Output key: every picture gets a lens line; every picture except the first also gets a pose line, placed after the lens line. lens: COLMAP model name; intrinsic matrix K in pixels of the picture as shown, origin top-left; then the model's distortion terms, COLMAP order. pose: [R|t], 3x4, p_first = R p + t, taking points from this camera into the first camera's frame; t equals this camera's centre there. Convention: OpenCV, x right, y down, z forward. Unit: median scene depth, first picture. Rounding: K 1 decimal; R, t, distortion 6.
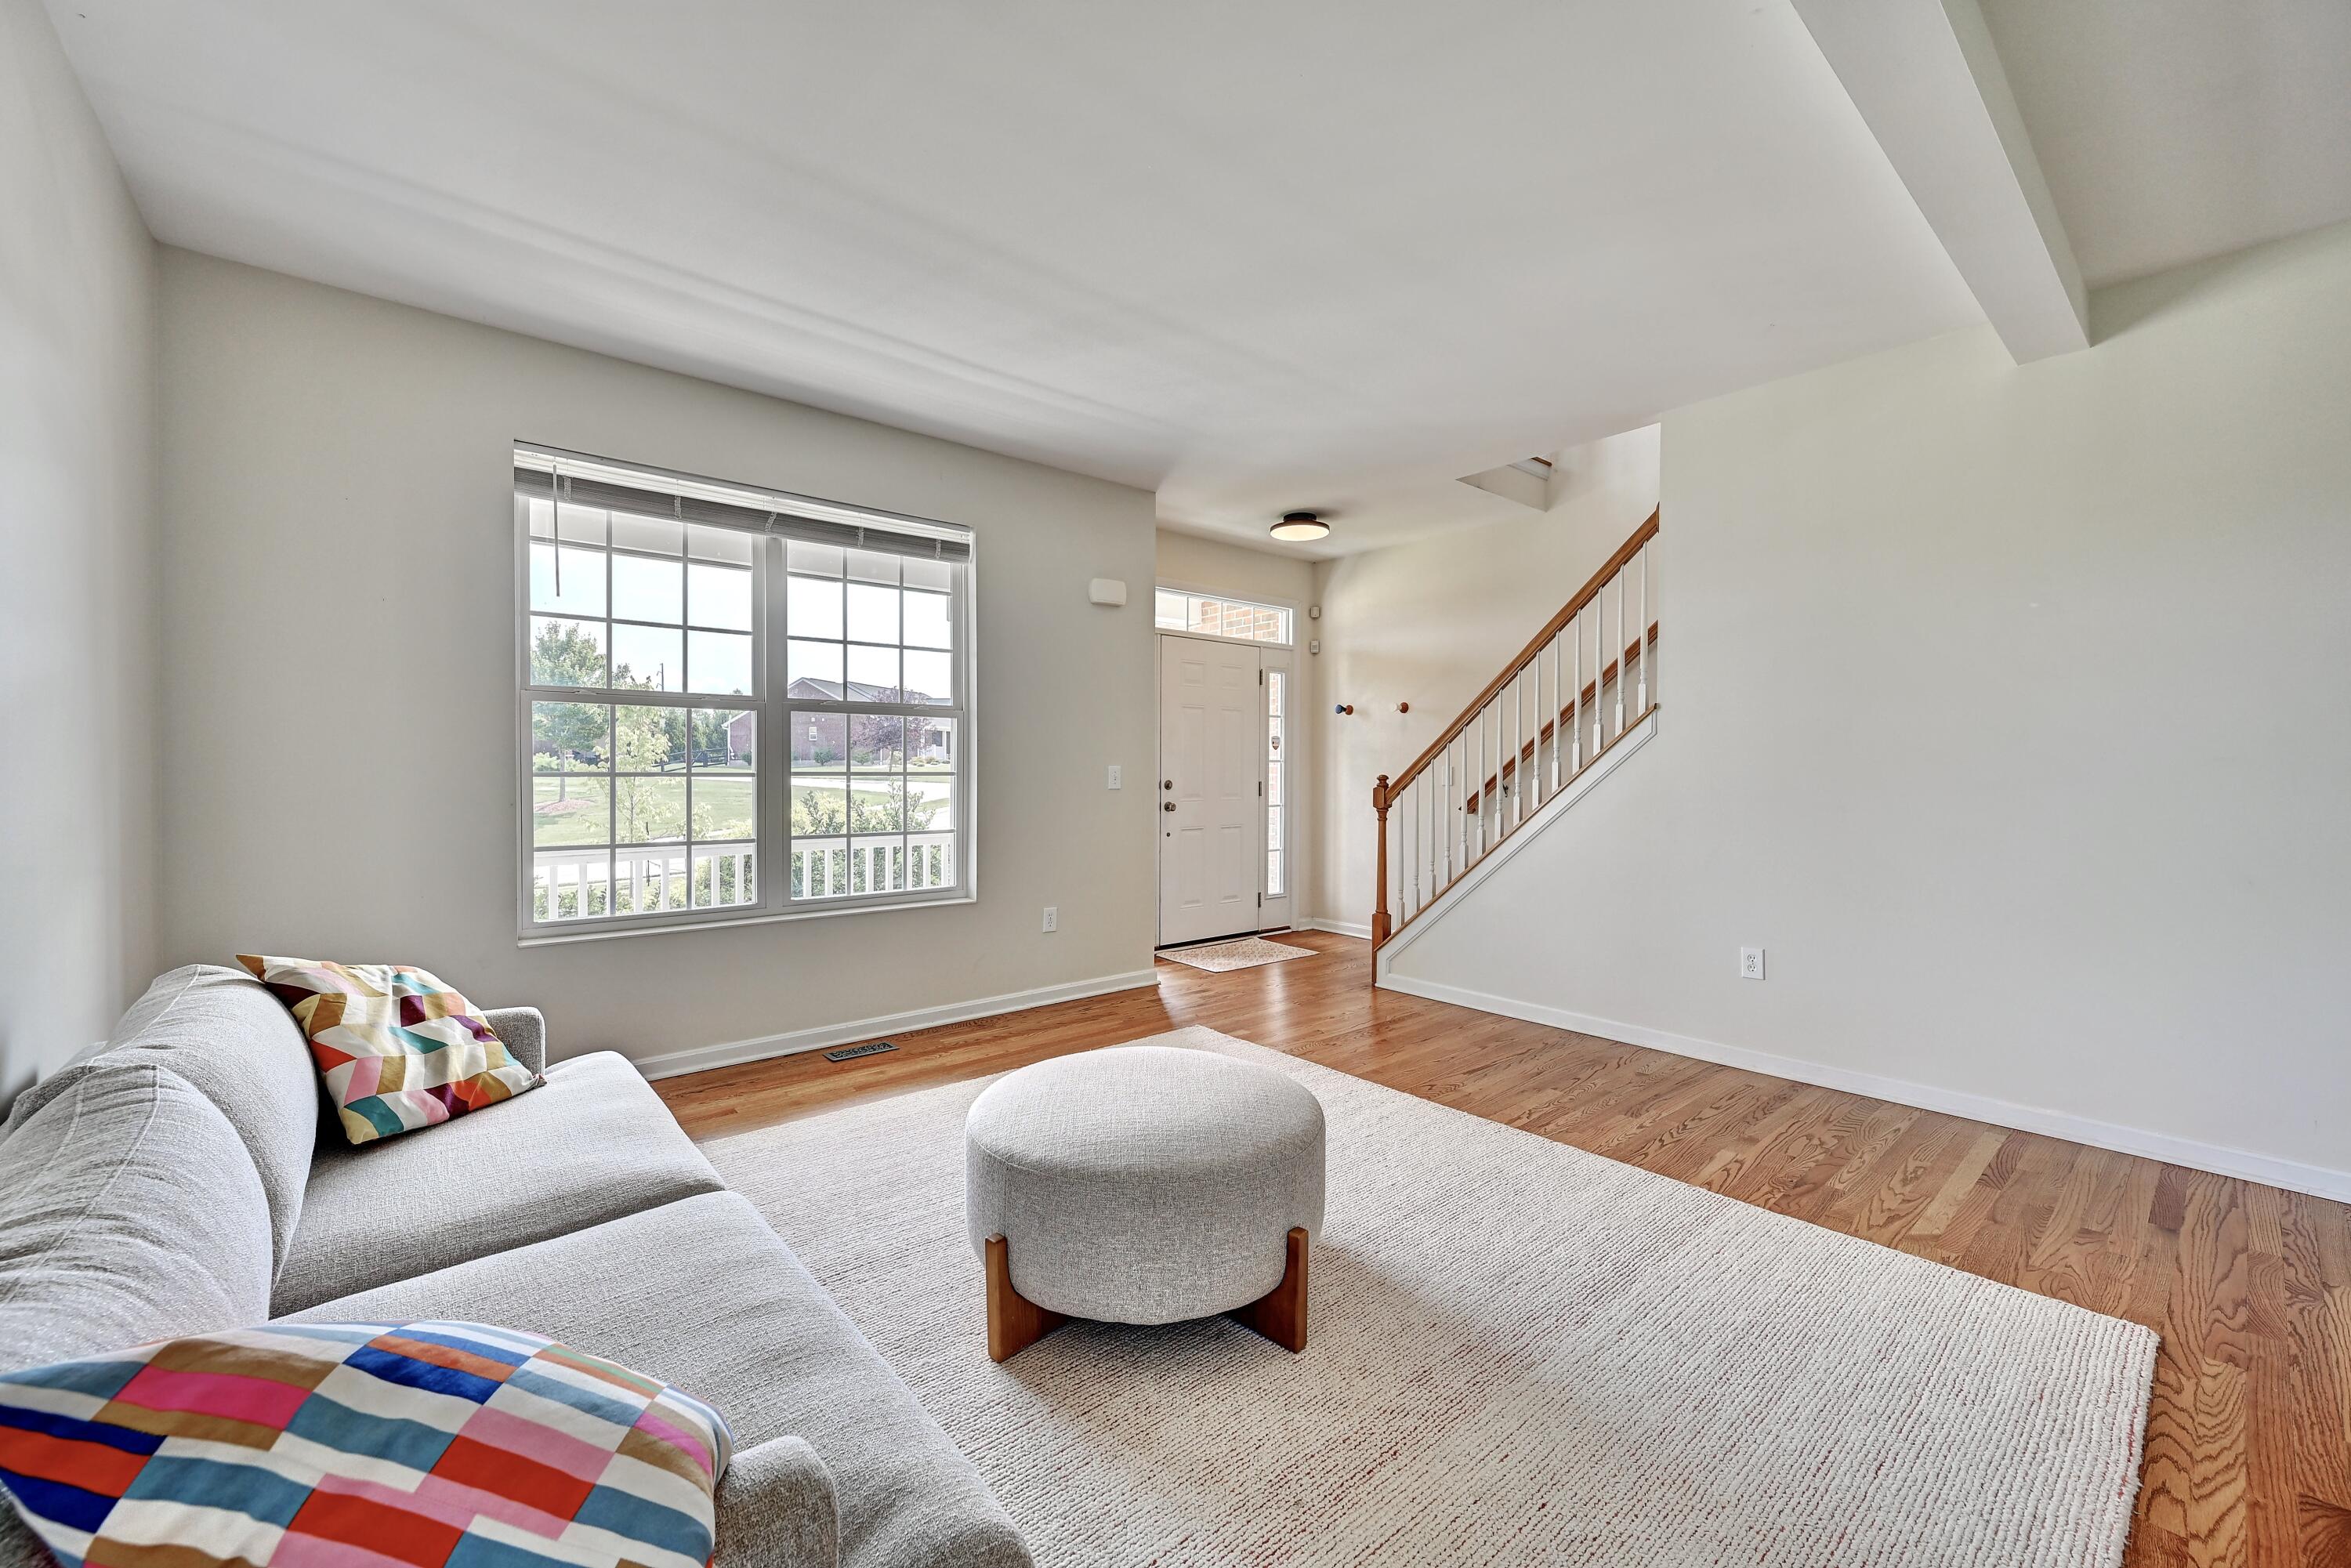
lens RADIAL K [[924.0, 0, 1181.2], [0, 924.0, 779.4], [0, 0, 1]] dist [0.005137, -0.000063]
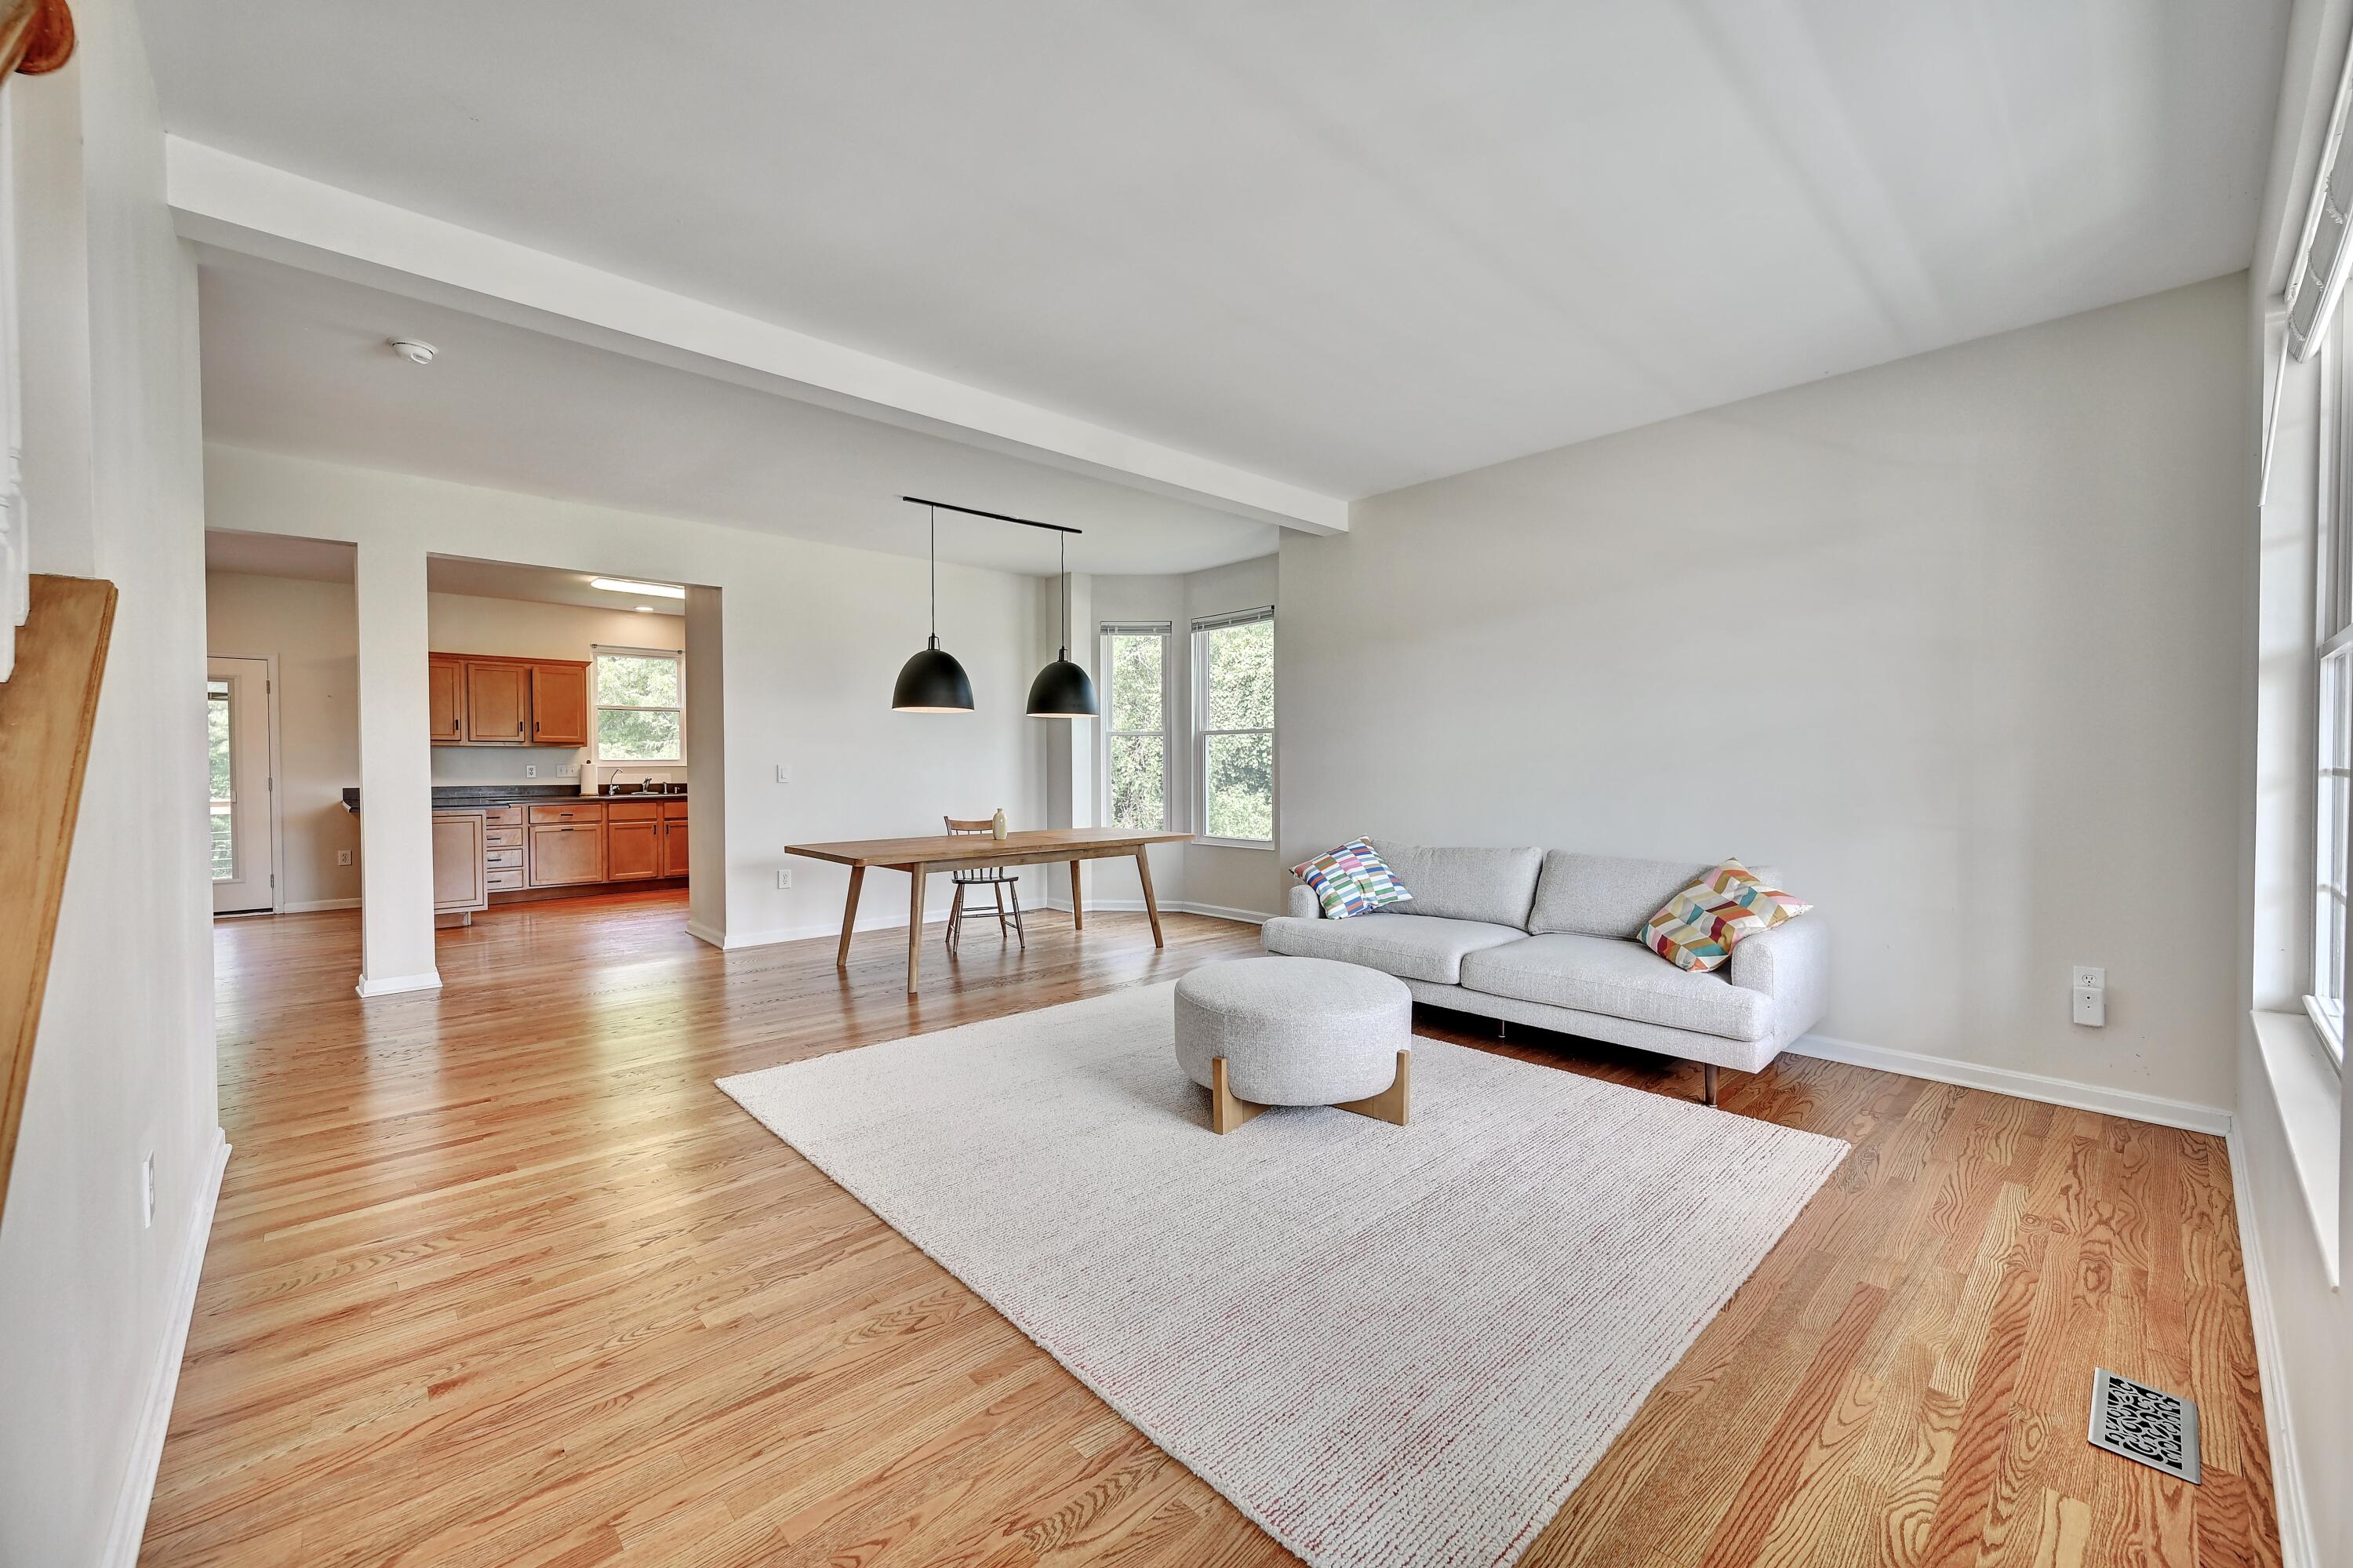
lens RADIAL K [[918.4, 0, 1178.2], [0, 918.4, 781.7], [0, 0, 1]] dist [-0.002073, 0.000370]
pose [[-0.998907, 0.001995, -0.046705, 0.088307], [0.000452, 0.999454, 0.033025, -0.012374], [0.046746, 0.032968, -0.998363, 1.018109]]
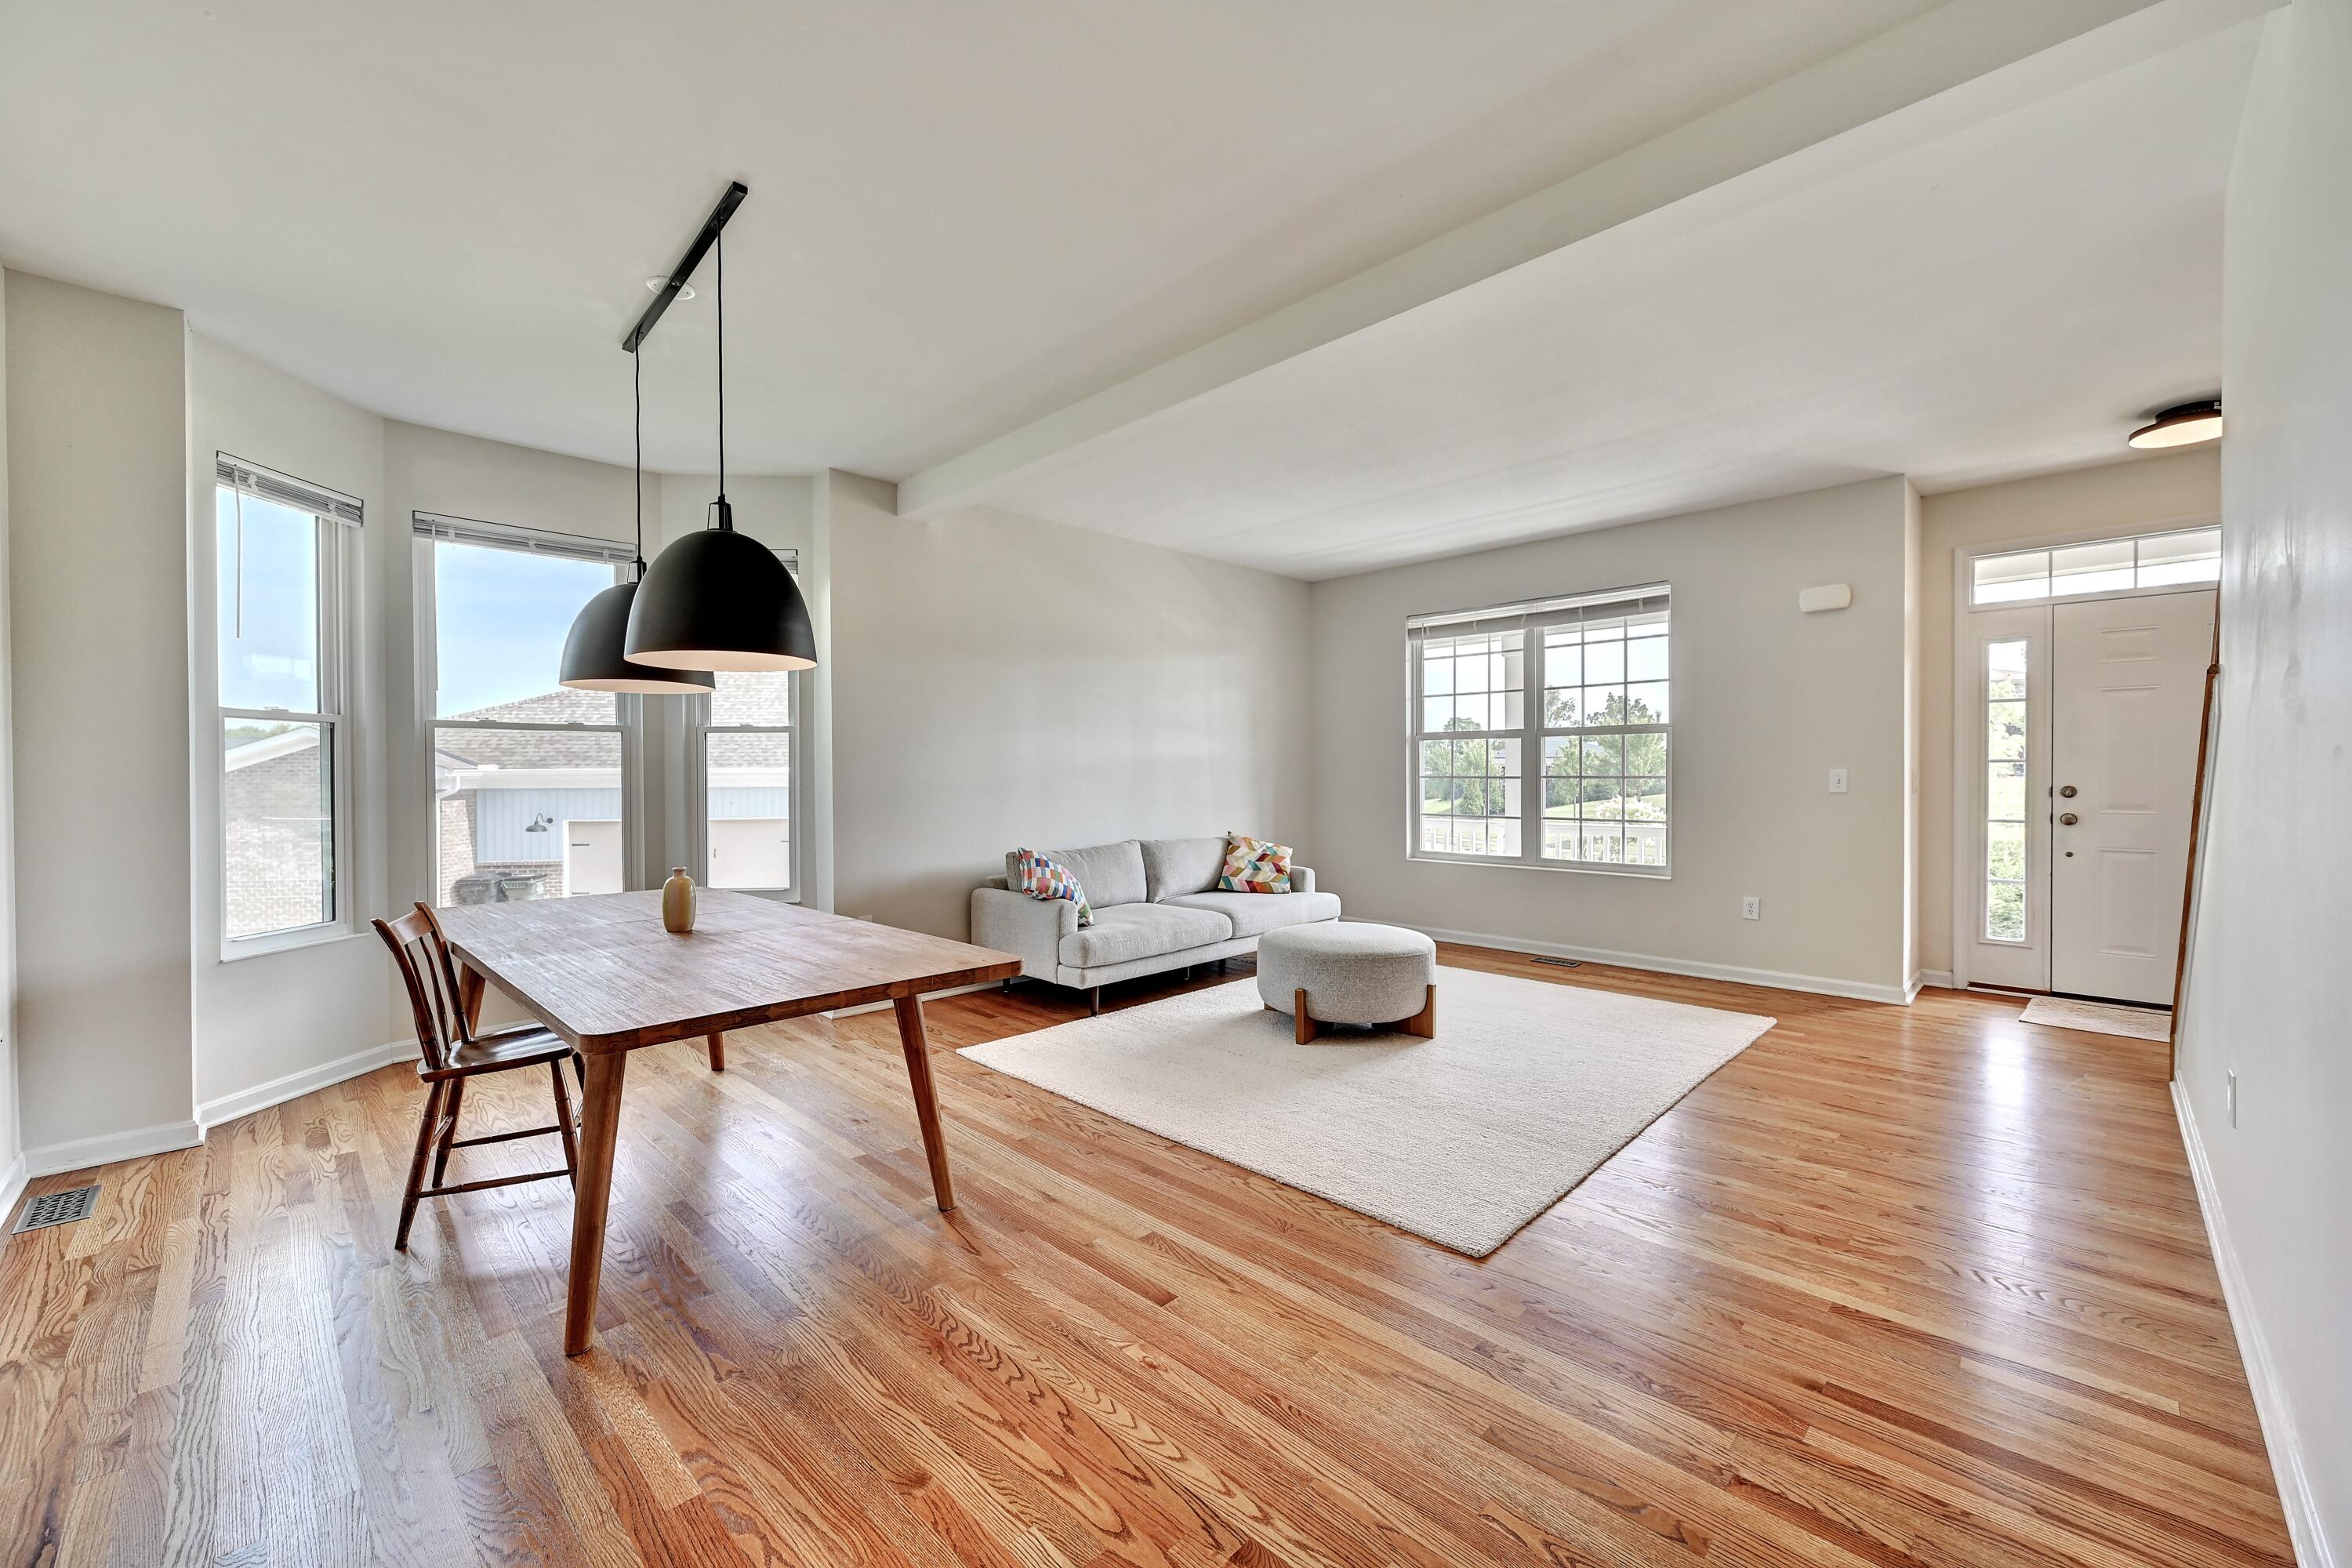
lens RADIAL K [[924.4, 0, 1181.7], [0, 924.4, 779.4], [0, 0, 1]] dist [0.005137, -0.000063]
pose [[0.088913, 0.004679, -0.996028, 0.796380], [-0.008136, 0.999959, 0.003971, -0.001844], [0.996006, 0.007751, 0.088948, 0.190272]]
